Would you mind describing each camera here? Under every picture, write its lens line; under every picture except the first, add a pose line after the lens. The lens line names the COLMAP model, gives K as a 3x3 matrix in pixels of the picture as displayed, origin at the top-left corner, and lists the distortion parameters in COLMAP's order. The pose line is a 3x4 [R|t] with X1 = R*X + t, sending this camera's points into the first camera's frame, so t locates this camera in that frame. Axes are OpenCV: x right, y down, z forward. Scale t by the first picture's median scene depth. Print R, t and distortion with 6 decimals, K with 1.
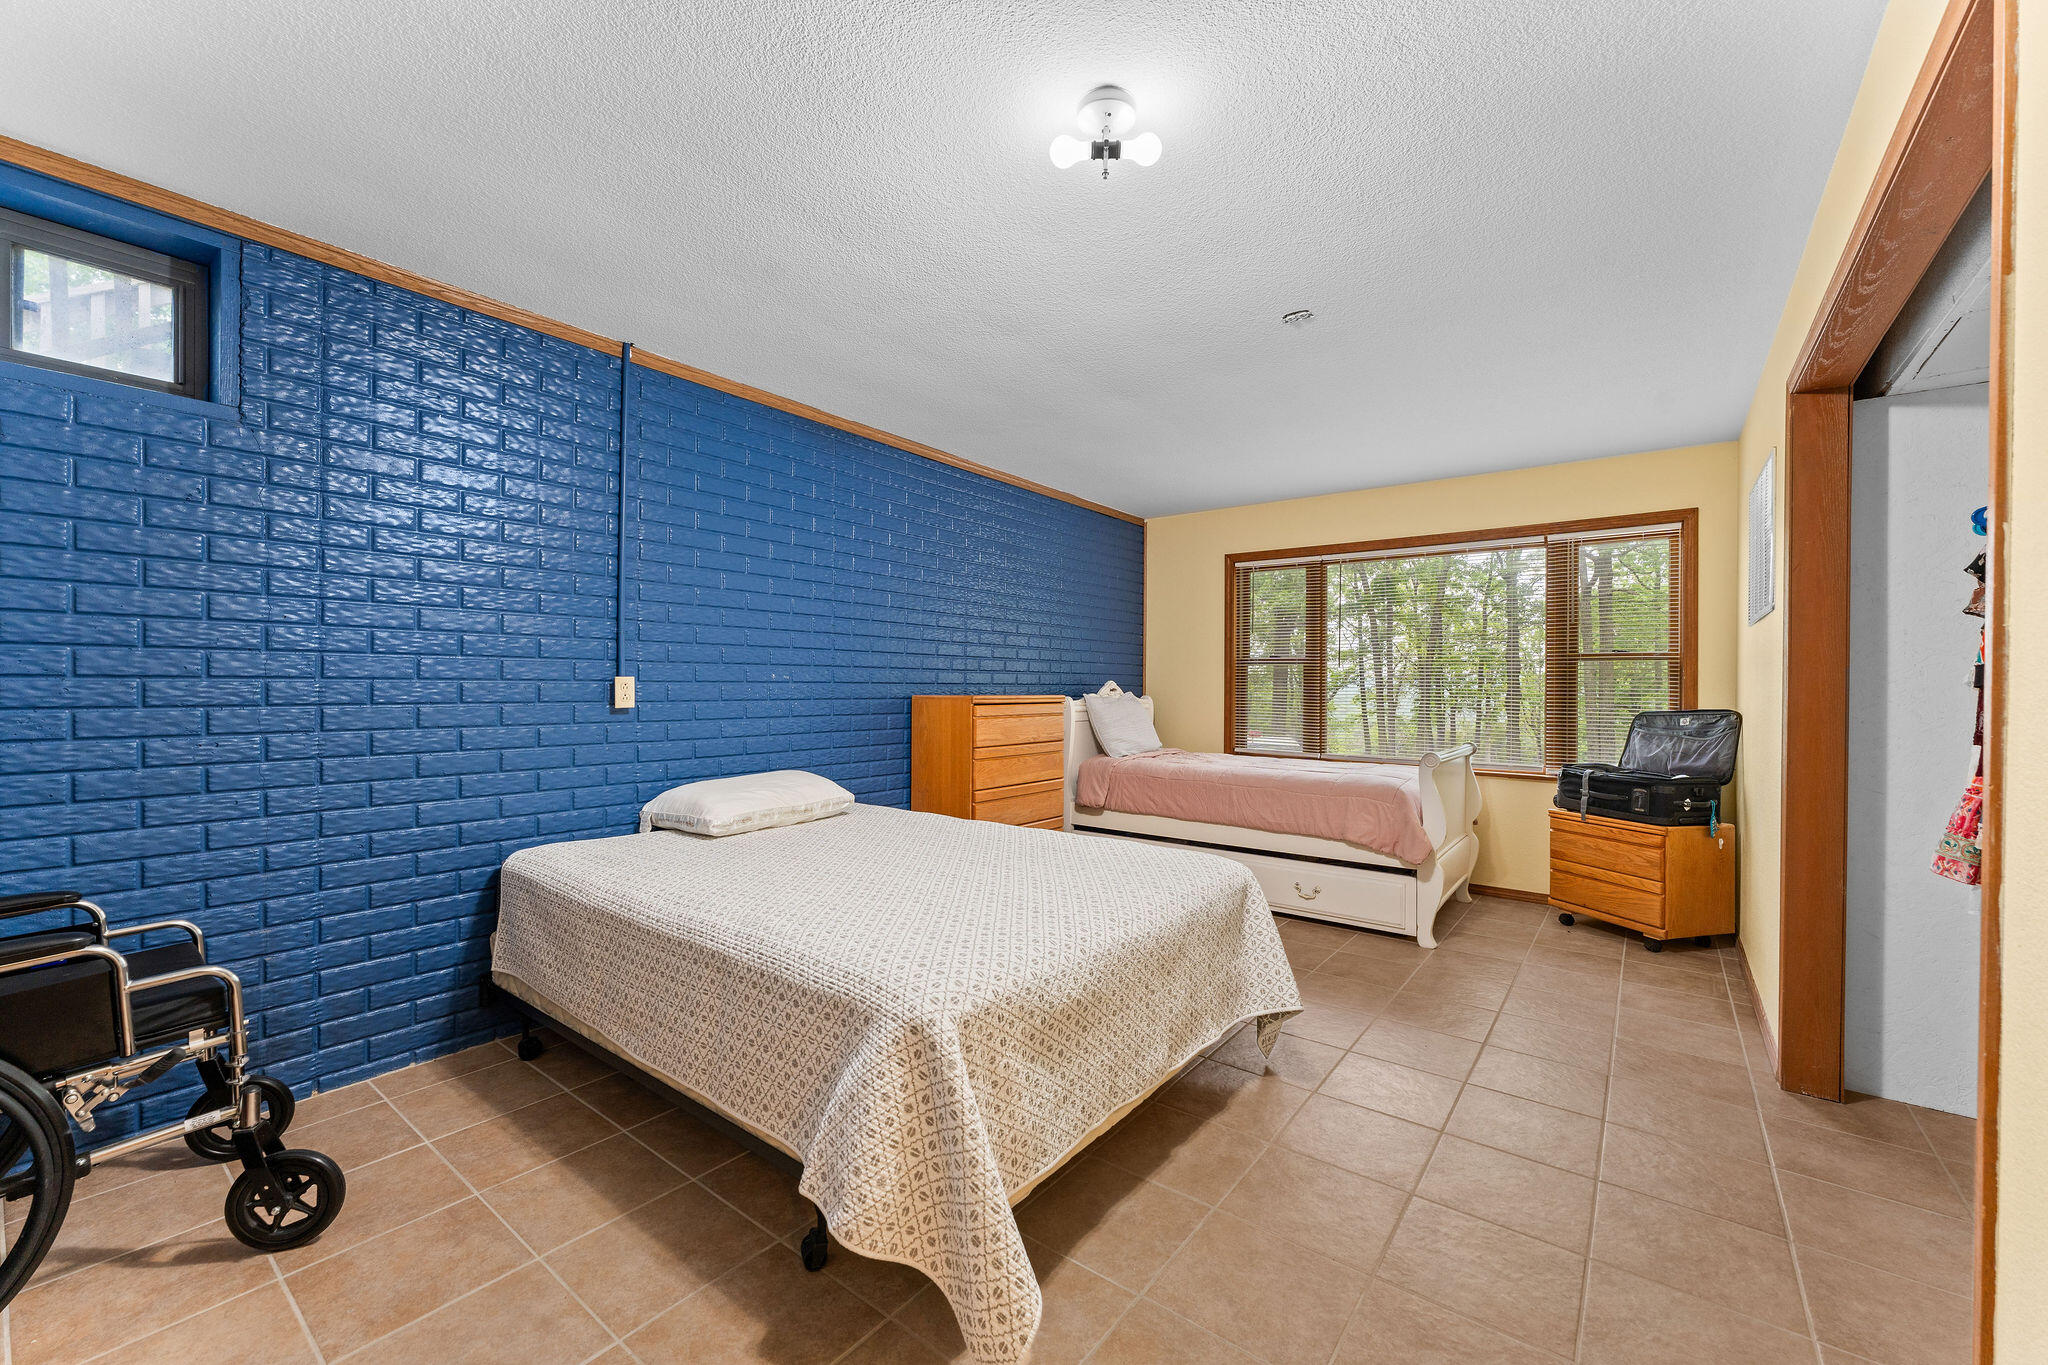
lens RADIAL K [[811.8, 0, 1024.6], [0, 811.8, 689.1], [0, 0, 1]] dist [0.002144, -0.000136]
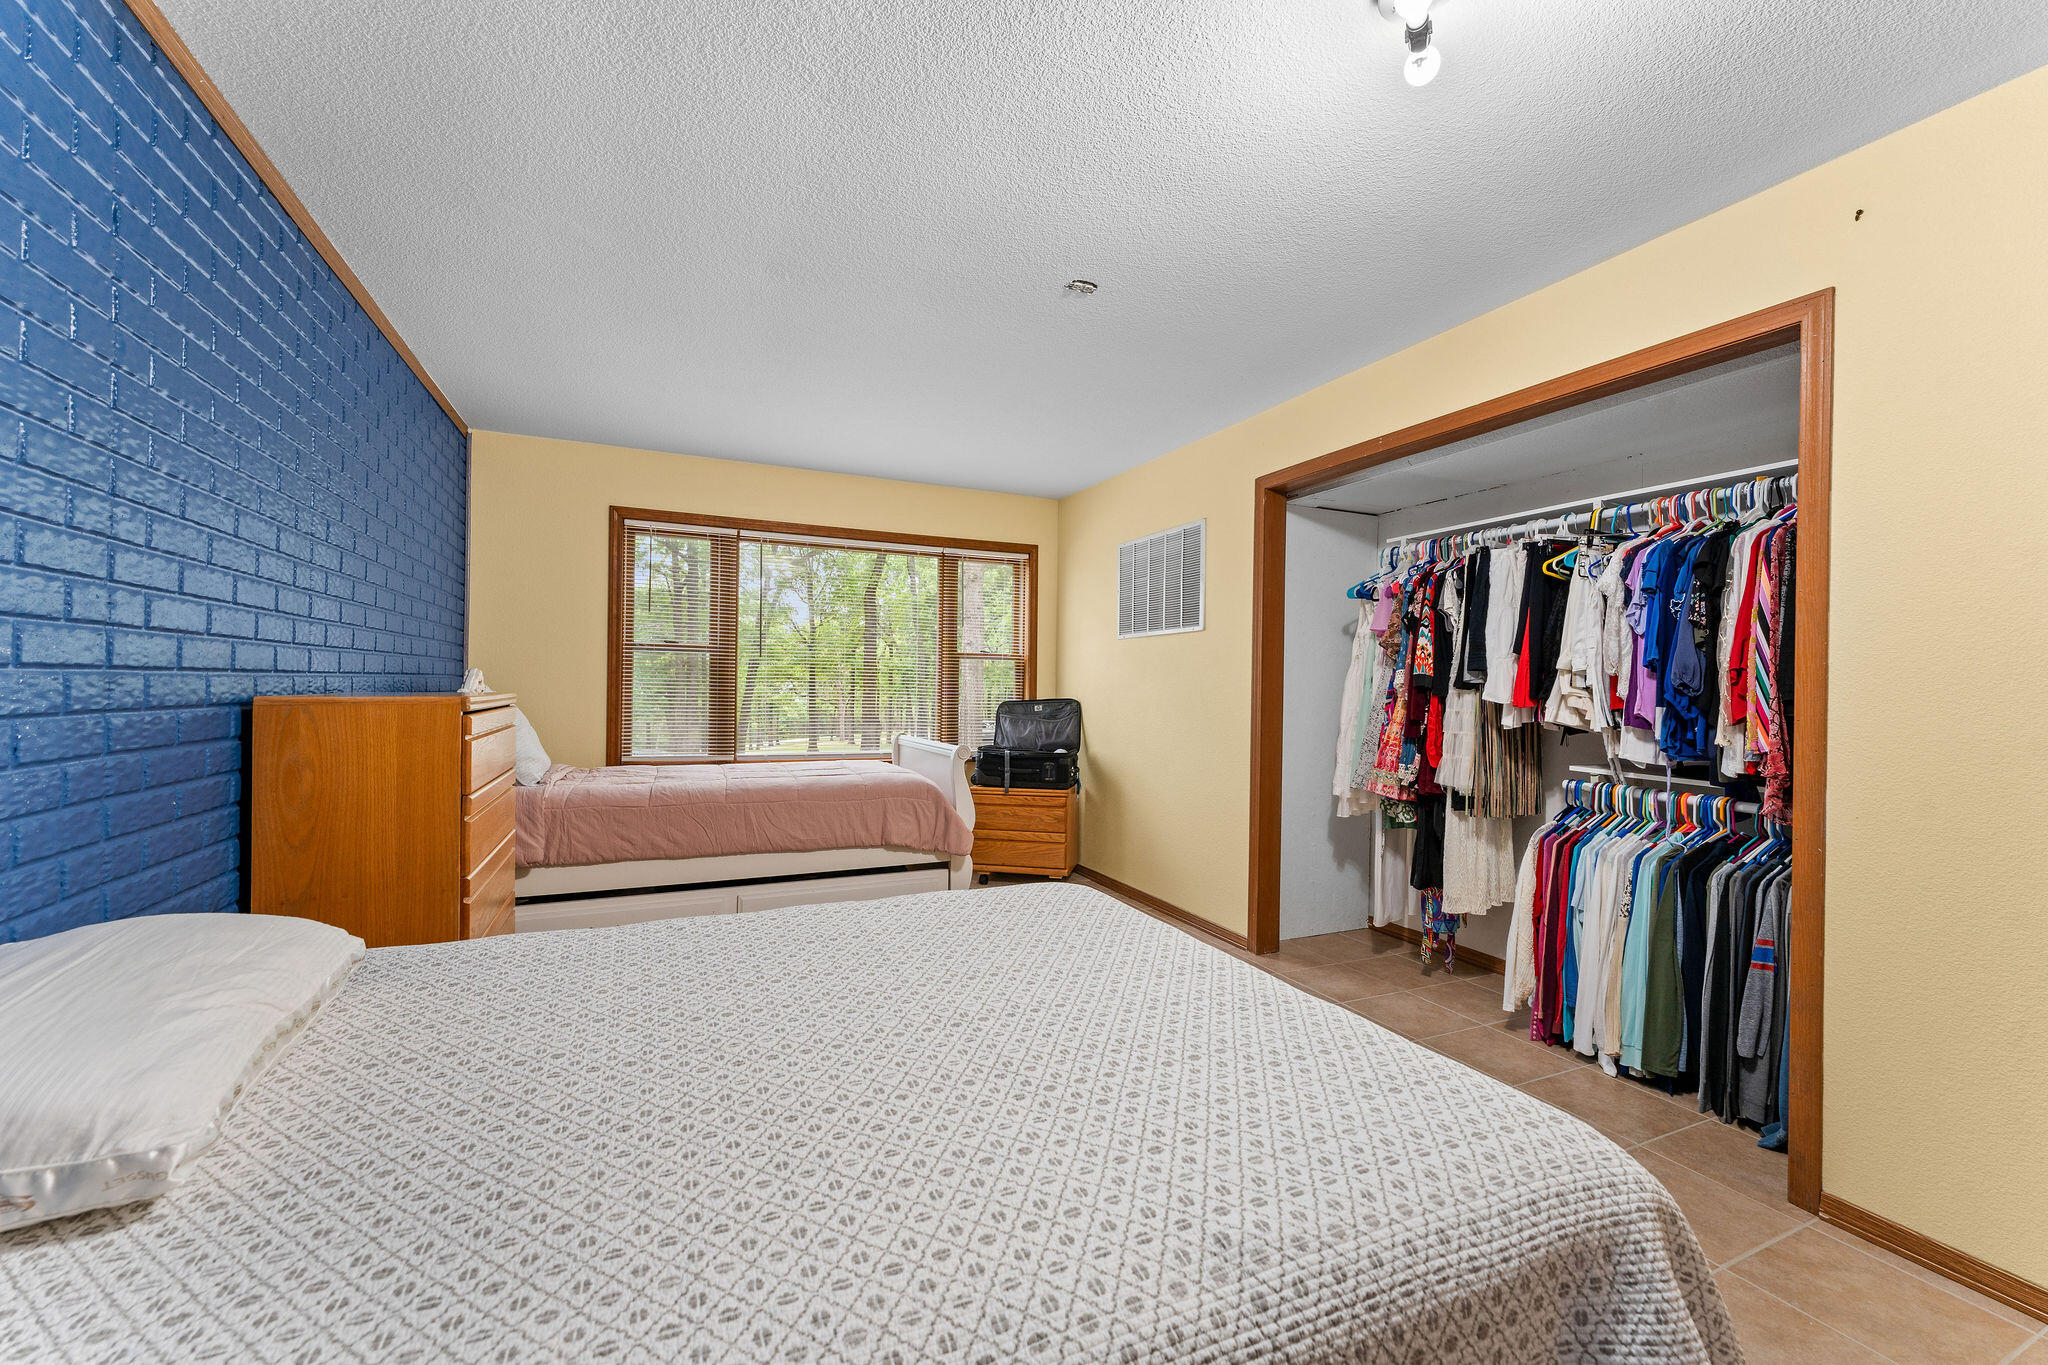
lens RADIAL K [[811.8, 0, 1022.9], [0, 811.8, 685.0], [0, 0, 1]] dist [0.002144, -0.000136]
pose [[0.462357, -0.001882, 0.886692, -0.337725], [-0.006492, 0.999964, 0.005508, -0.004027], [-0.886670, -0.008302, 0.462328, 0.402539]]
